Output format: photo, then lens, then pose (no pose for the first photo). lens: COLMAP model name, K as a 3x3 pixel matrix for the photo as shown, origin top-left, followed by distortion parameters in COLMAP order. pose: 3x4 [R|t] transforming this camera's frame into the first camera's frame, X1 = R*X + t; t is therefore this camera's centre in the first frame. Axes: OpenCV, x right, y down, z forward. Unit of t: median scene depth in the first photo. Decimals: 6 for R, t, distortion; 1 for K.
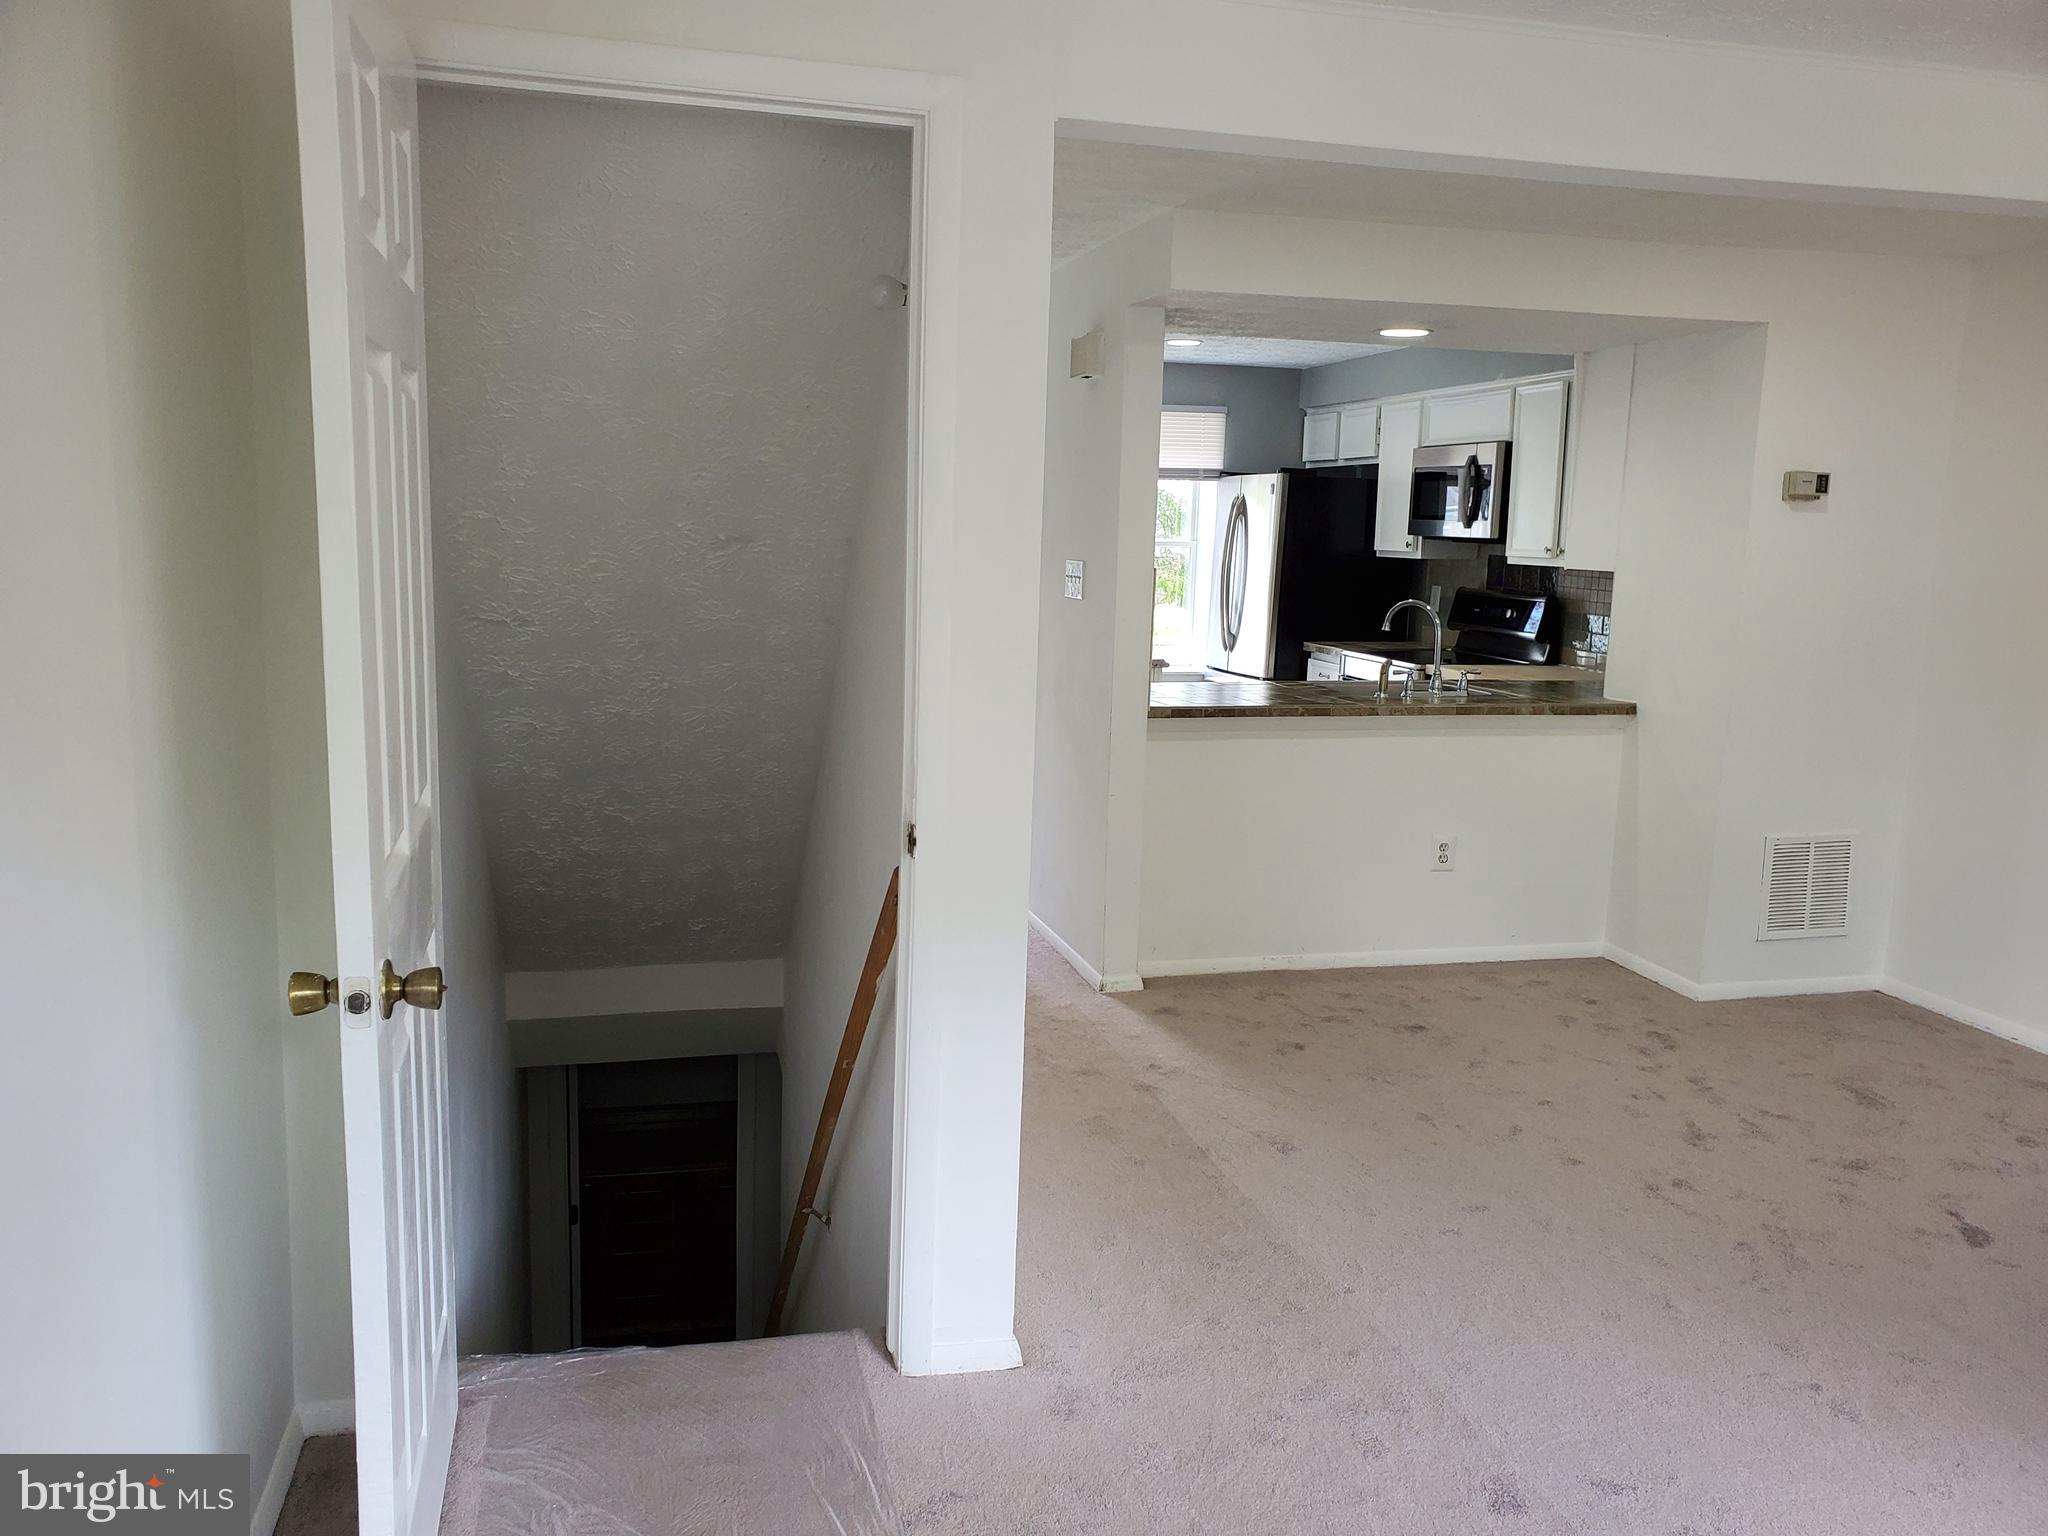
lens RADIAL K [[1548.1, 0, 1024.0], [0, 1548.1, 768.0], [0, 0, 1]] dist [0.062916, -0.104943]
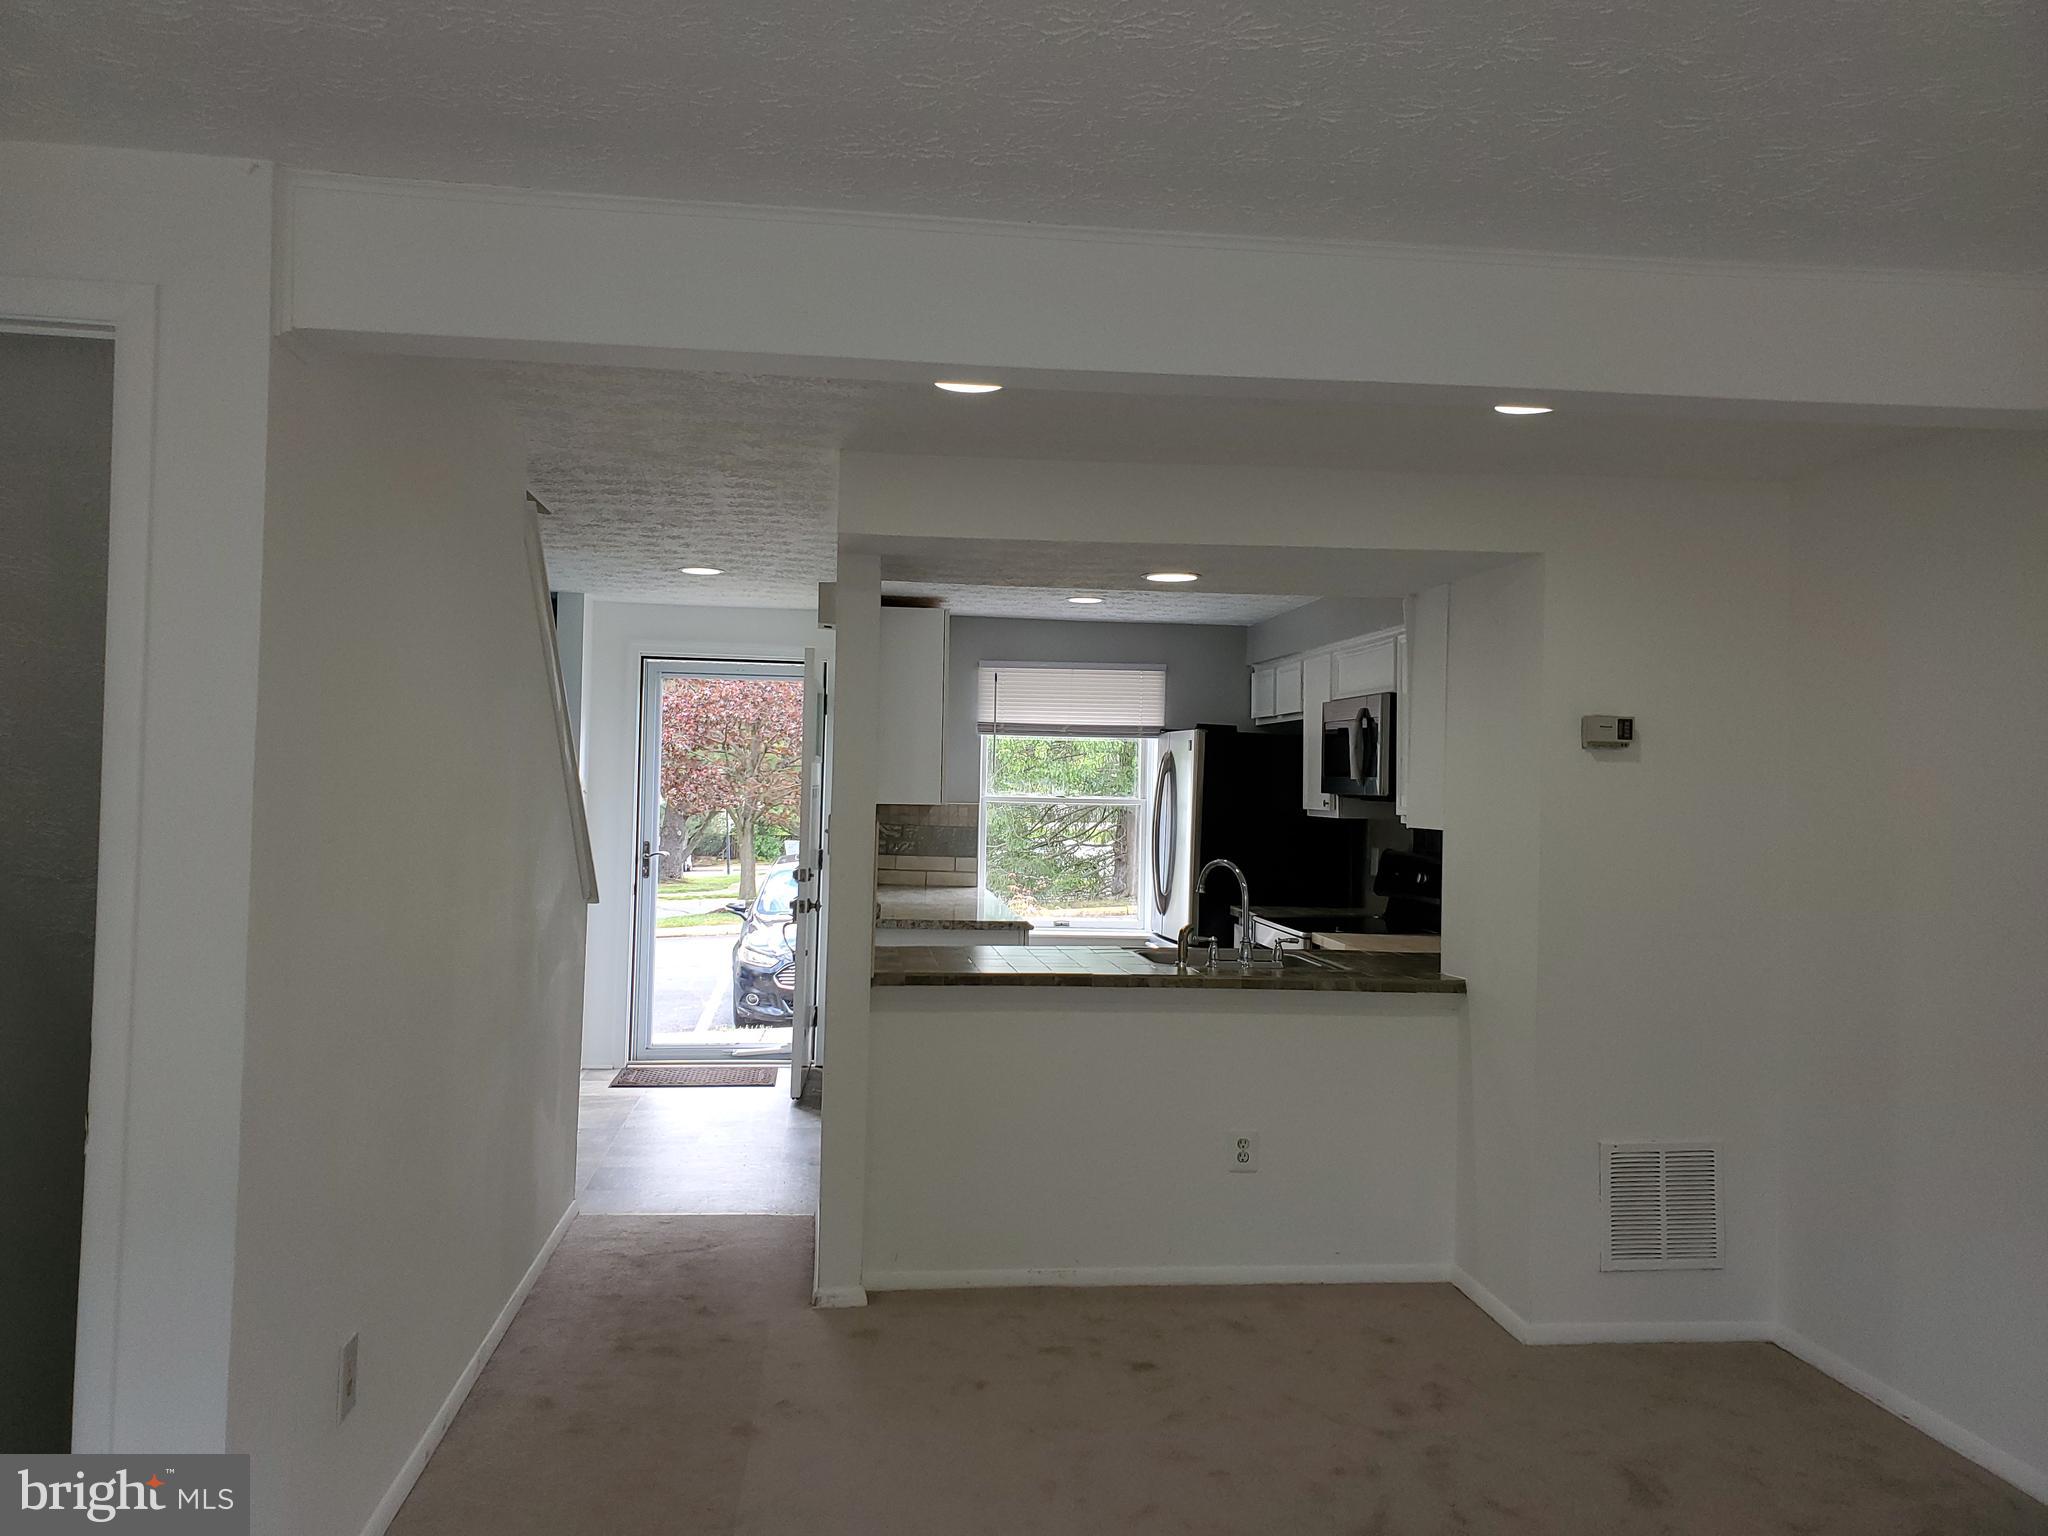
lens RADIAL K [[1546.6, 0, 1024.0], [0, 1546.6, 768.0], [0, 0, 1]] dist [0.068540, -0.068979]
pose [[0.991322, -0.007237, -0.131257, 0.254267], [-0.015289, 0.985361, -0.169793, -0.006377], [0.130564, 0.170326, 0.976700, 0.093814]]
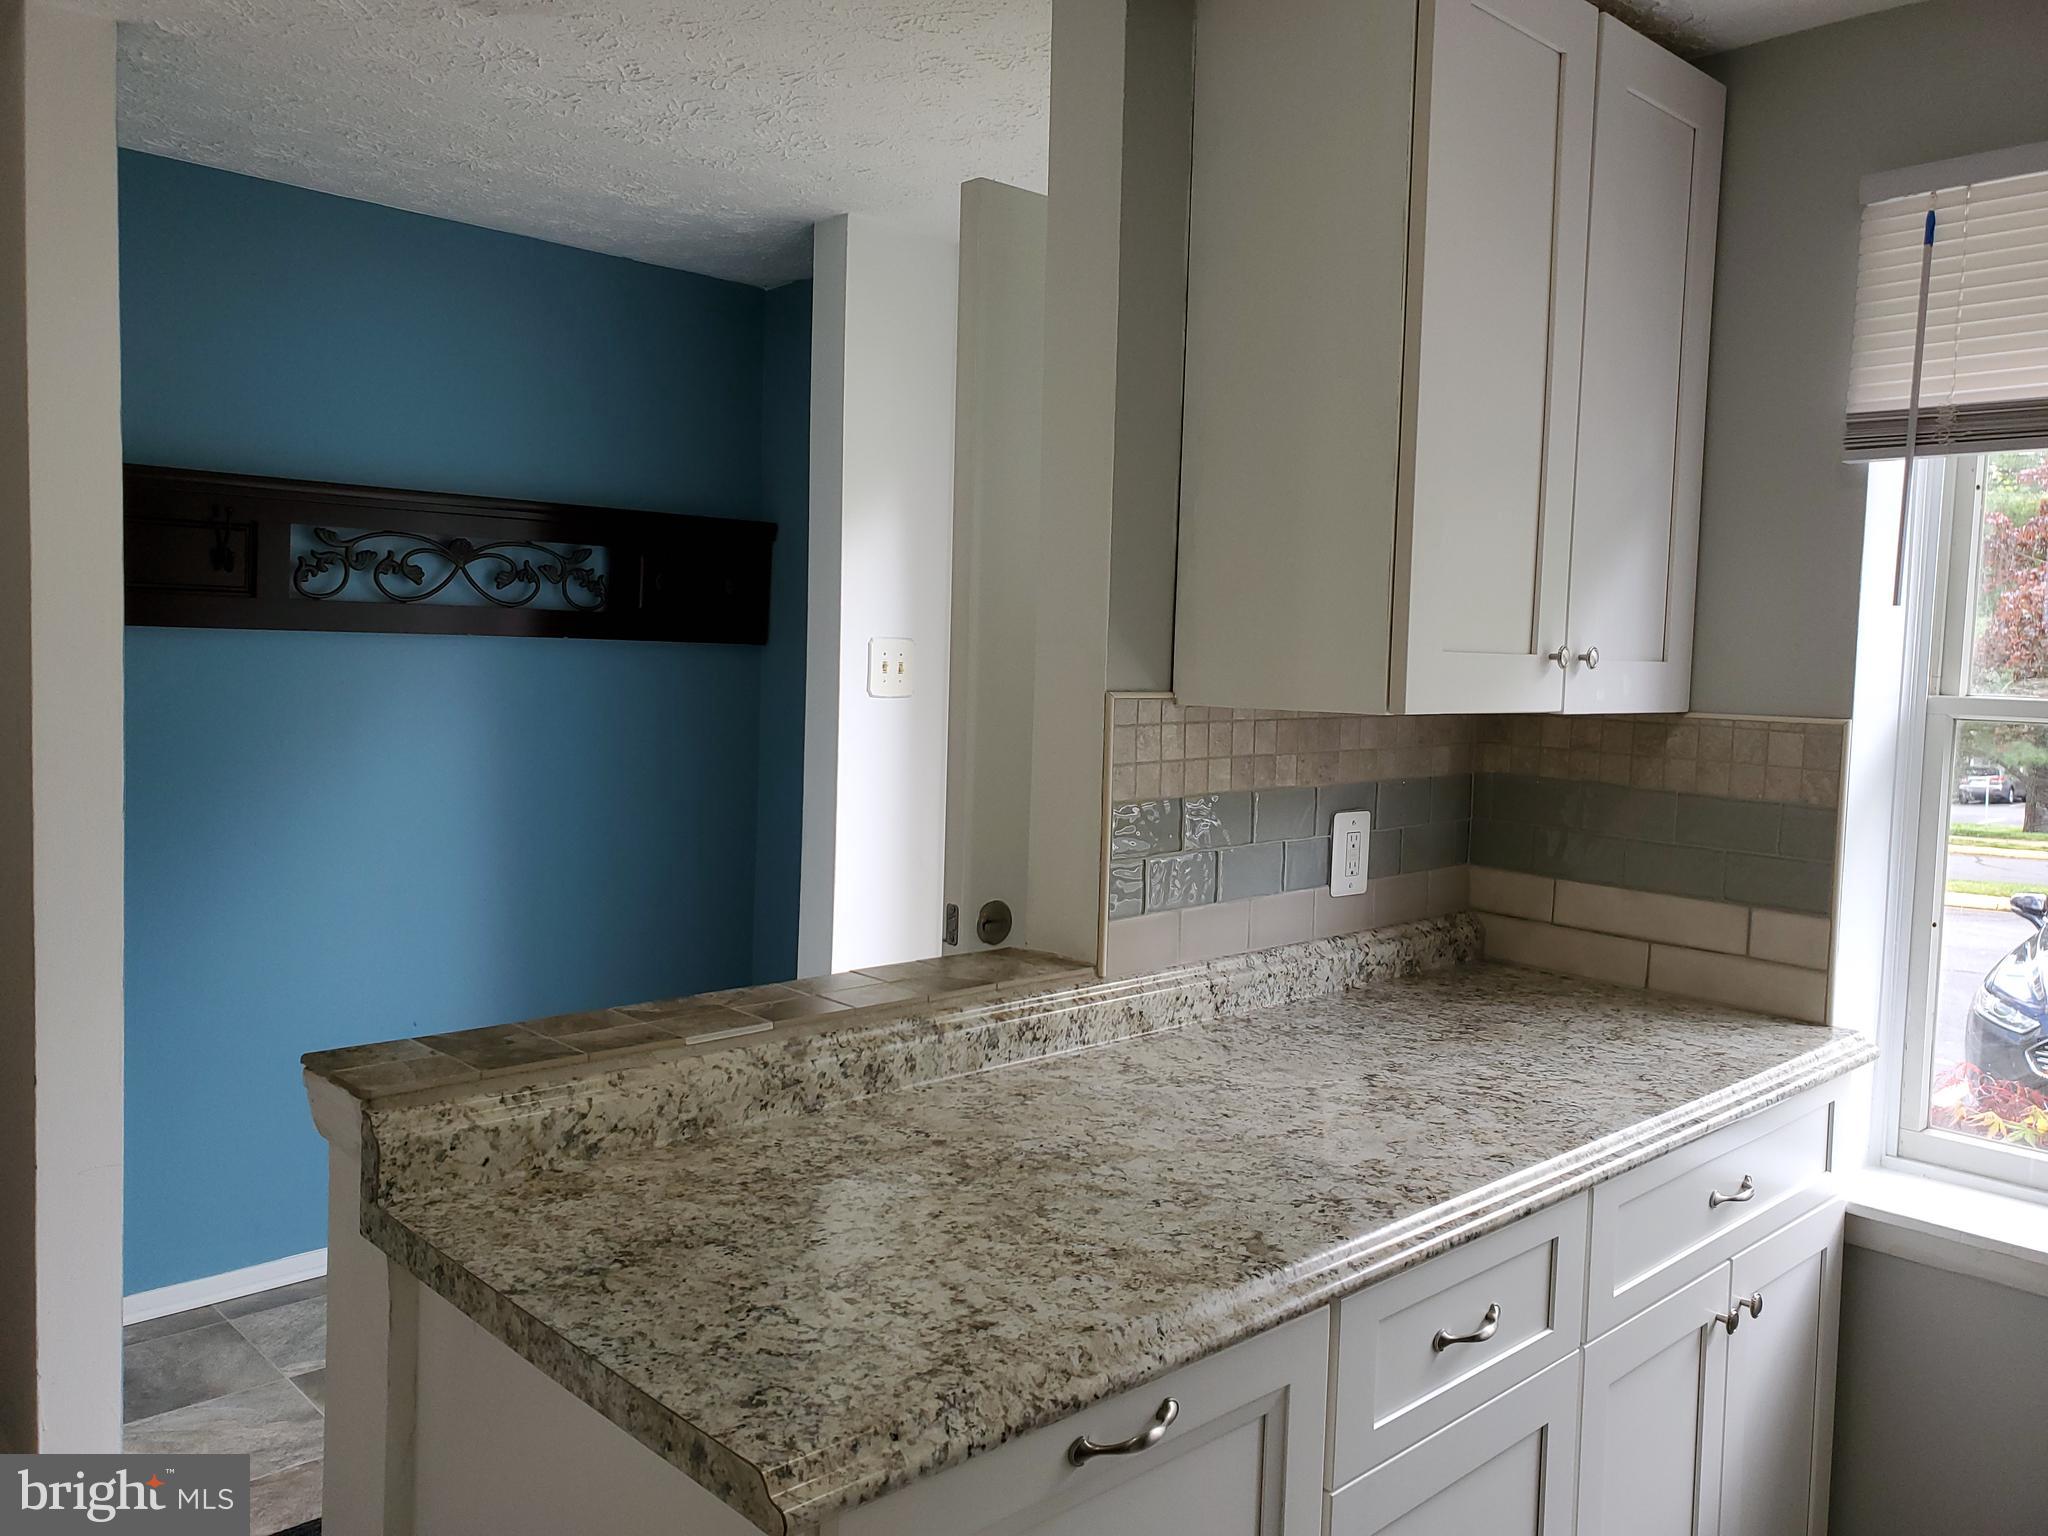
lens RADIAL K [[1548.1, 0, 1024.0], [0, 1548.1, 768.0], [0, 0, 1]] dist [0.062916, -0.104943]
pose [[0.513477, 0.048079, -0.856755, 0.254004], [-0.149379, 0.988193, -0.034072, -0.161309], [0.845001, 0.145476, 0.514596, 1.121841]]
